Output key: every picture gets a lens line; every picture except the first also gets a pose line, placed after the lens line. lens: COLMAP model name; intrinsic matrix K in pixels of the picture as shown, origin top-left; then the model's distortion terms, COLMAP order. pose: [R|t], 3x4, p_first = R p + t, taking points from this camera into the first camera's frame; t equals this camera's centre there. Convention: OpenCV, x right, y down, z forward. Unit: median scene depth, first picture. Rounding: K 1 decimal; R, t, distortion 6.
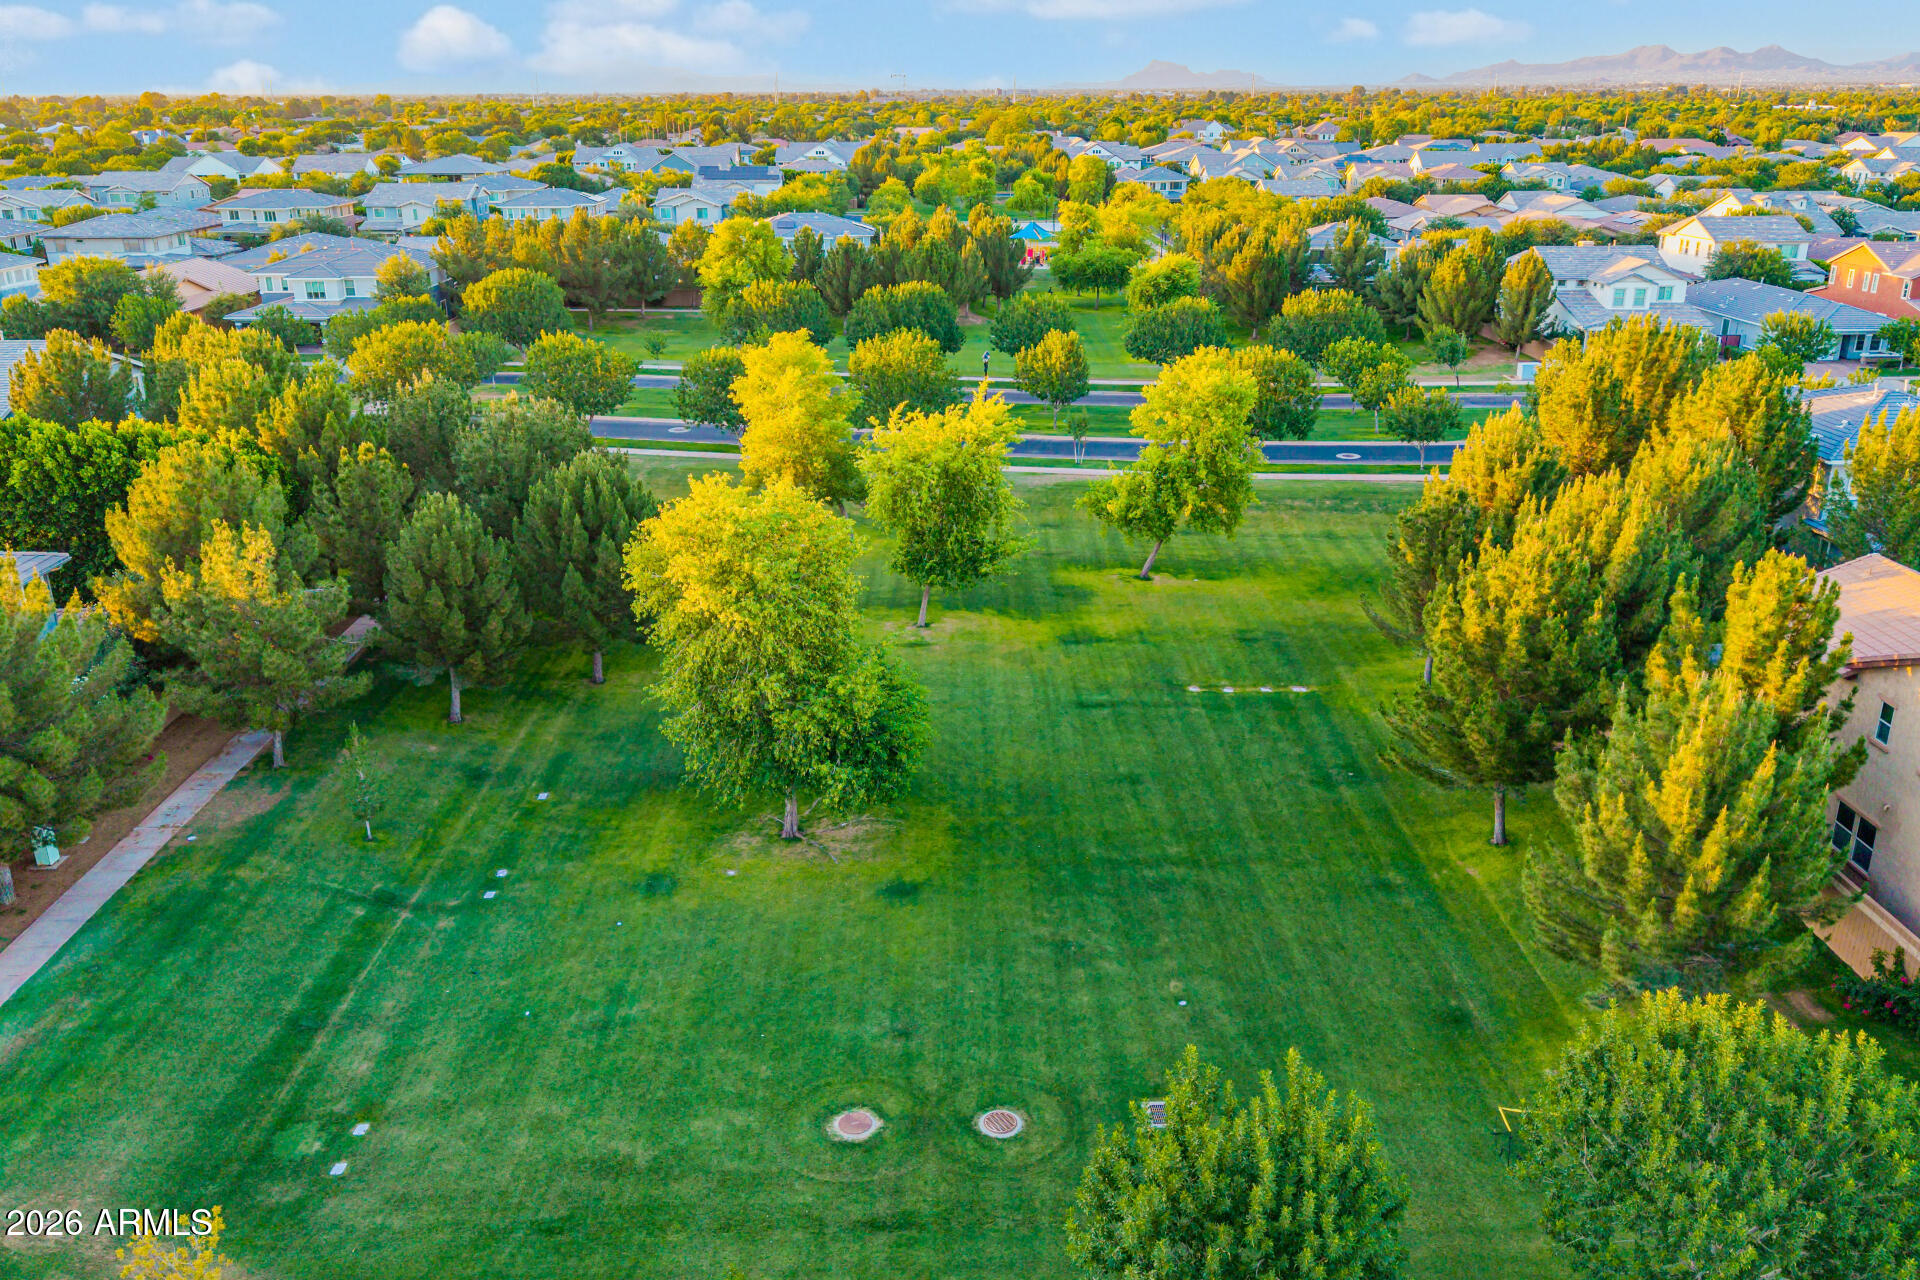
lens RADIAL K [[1537.1, 0, 960.0], [0, 1537.1, 640.0], [0, 0, 1]] dist [0.053765, -0.080658]
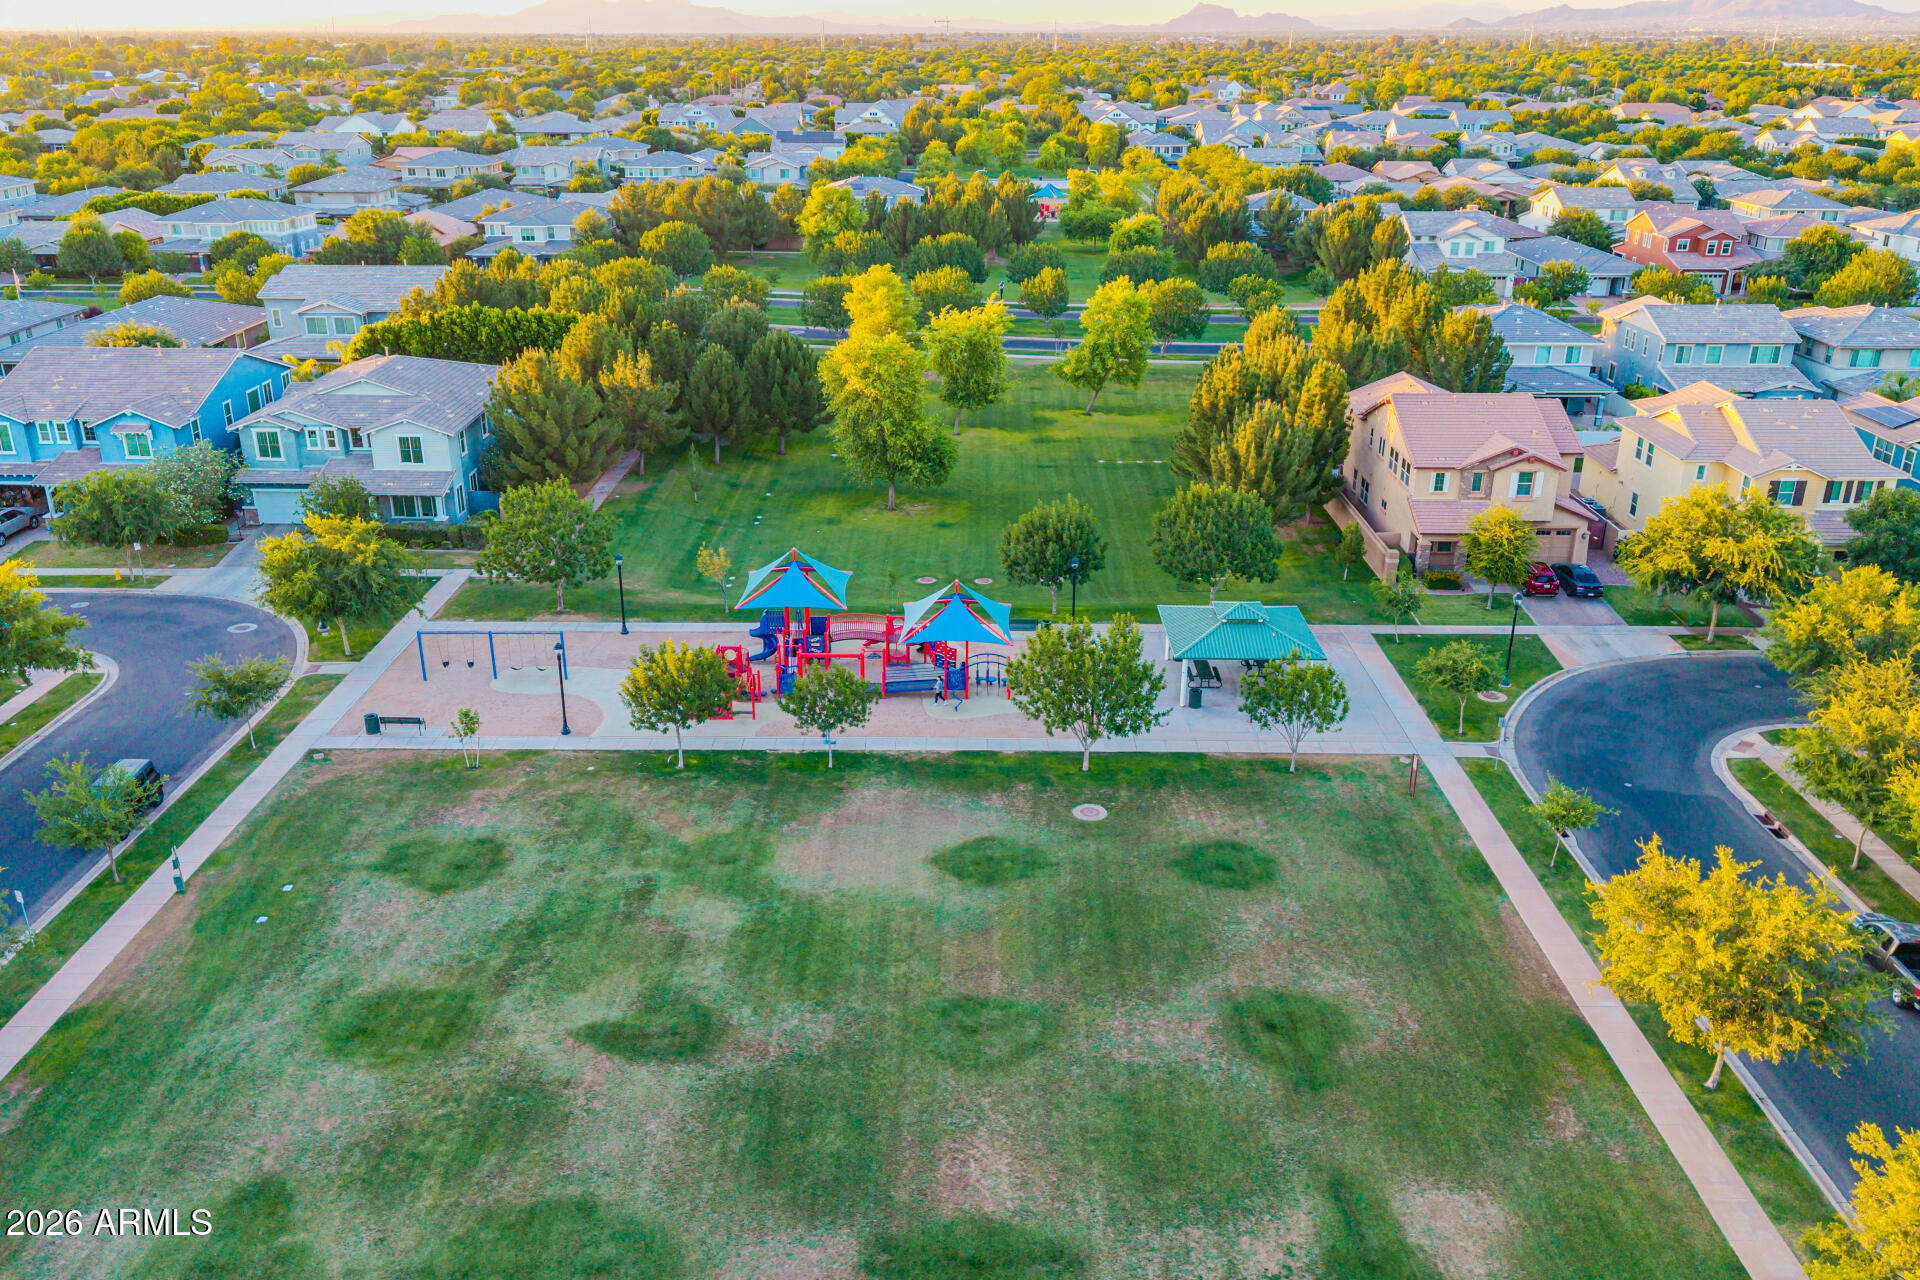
lens RADIAL K [[1519.9, 0, 959.8], [0, 1519.9, 656.4], [0, 0, 1]] dist [0.073880, -0.132327]
pose [[0.999629, 0.015810, -0.022191, 0.011050], [-0.014783, 0.998846, 0.045705, 0.081235], [0.022888, -0.045360, 0.998708, -0.371353]]
